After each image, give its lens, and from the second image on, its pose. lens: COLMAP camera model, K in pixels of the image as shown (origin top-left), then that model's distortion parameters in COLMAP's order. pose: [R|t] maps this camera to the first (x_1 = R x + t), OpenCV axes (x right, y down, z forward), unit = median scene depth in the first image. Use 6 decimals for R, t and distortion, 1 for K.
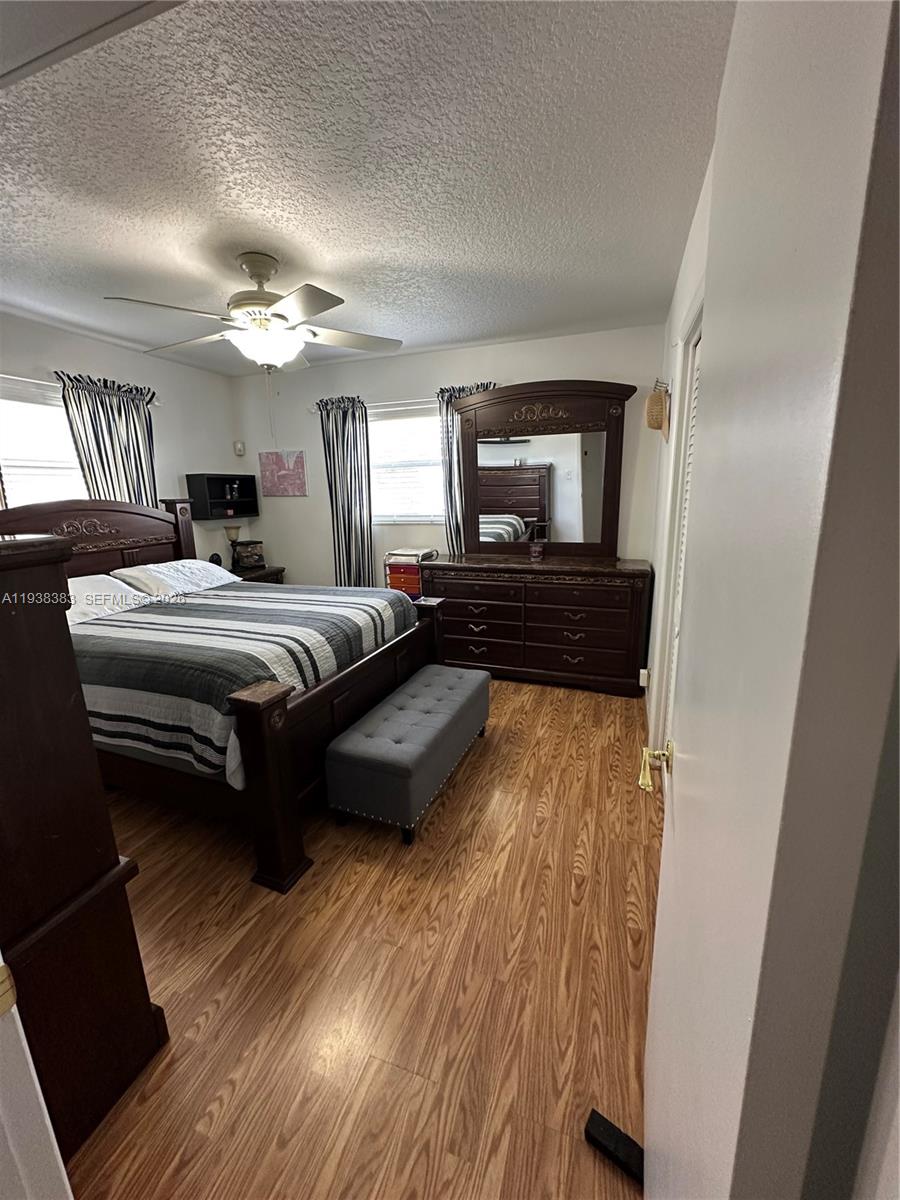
lens RADIAL K [[479.1, 0, 447.8], [0, 479.1, 597.5], [0, 0, 1]] dist [-0.001799, 0.000164]
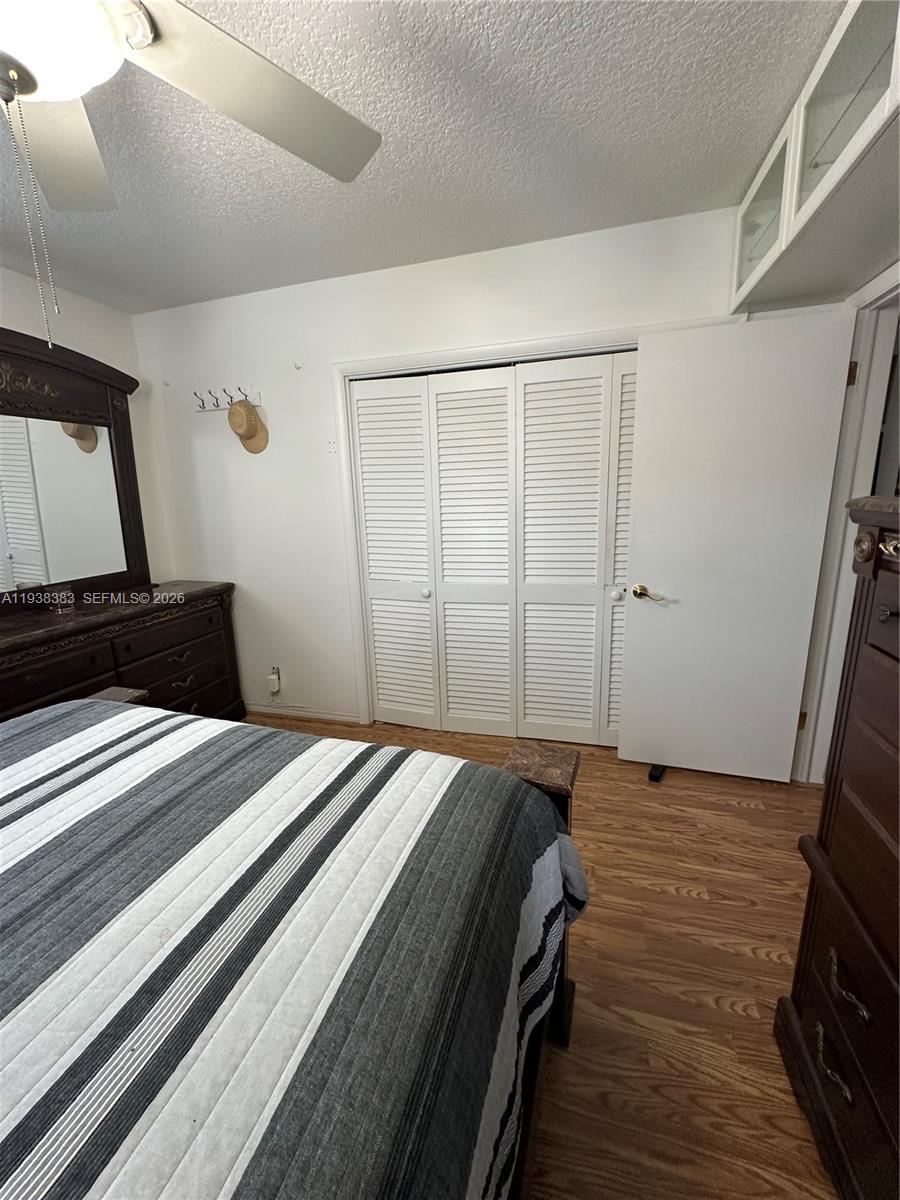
lens RADIAL K [[479.1, 0, 447.8], [0, 479.1, 597.5], [0, 0, 1]] dist [-0.001799, 0.000164]
pose [[-0.056365, -0.187236, 0.980697, -0.791678], [0.254002, 0.947250, 0.195449, -0.151683], [-0.965560, 0.260115, -0.005834, 0.842761]]
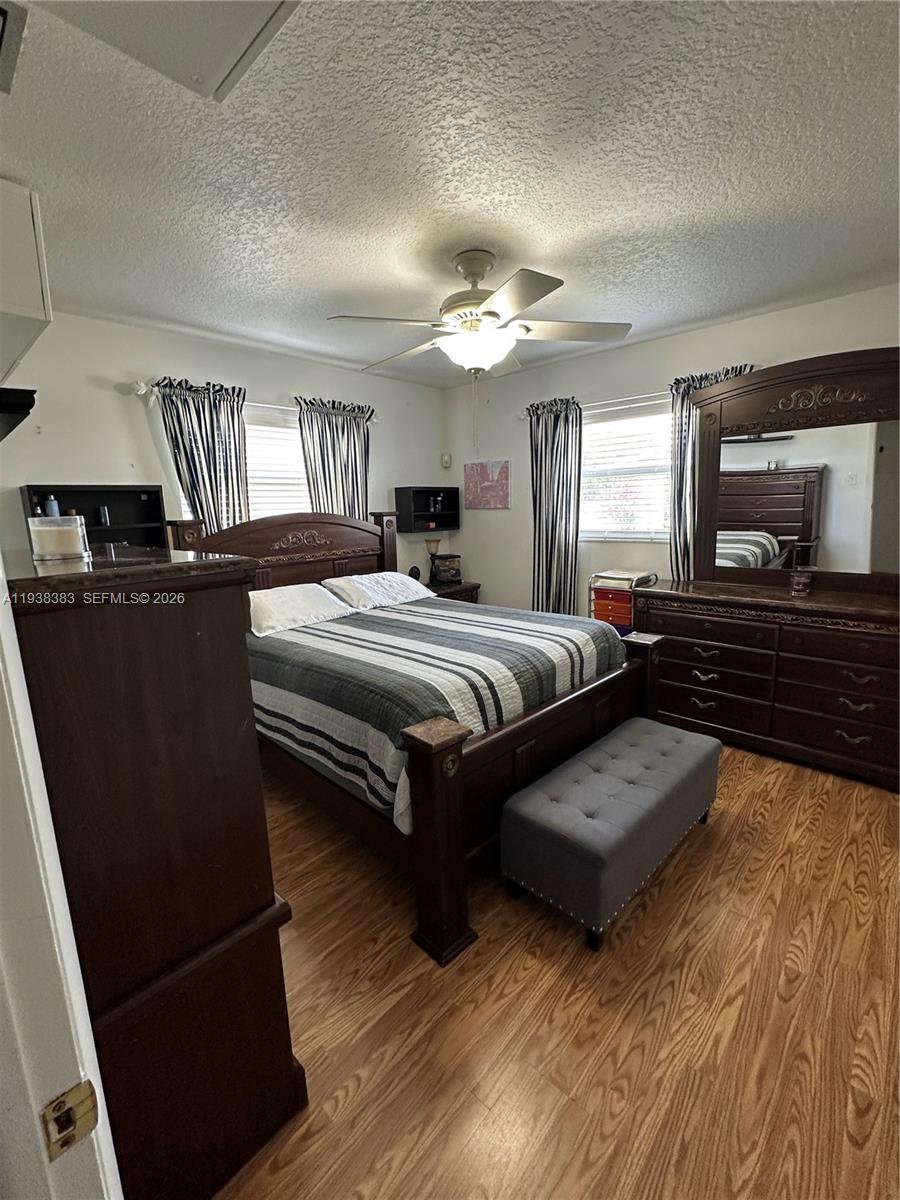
lens RADIAL K [[512.1, 0, 446.8], [0, 512.1, 597.0], [0, 0, 1]] dist [-0.001381, 0.000325]
pose [[0.918622, 0.066736, -0.389461, -0.013876], [-0.080040, 0.996629, -0.018012, -0.027003], [0.386946, 0.047719, 0.920867, 0.092892]]
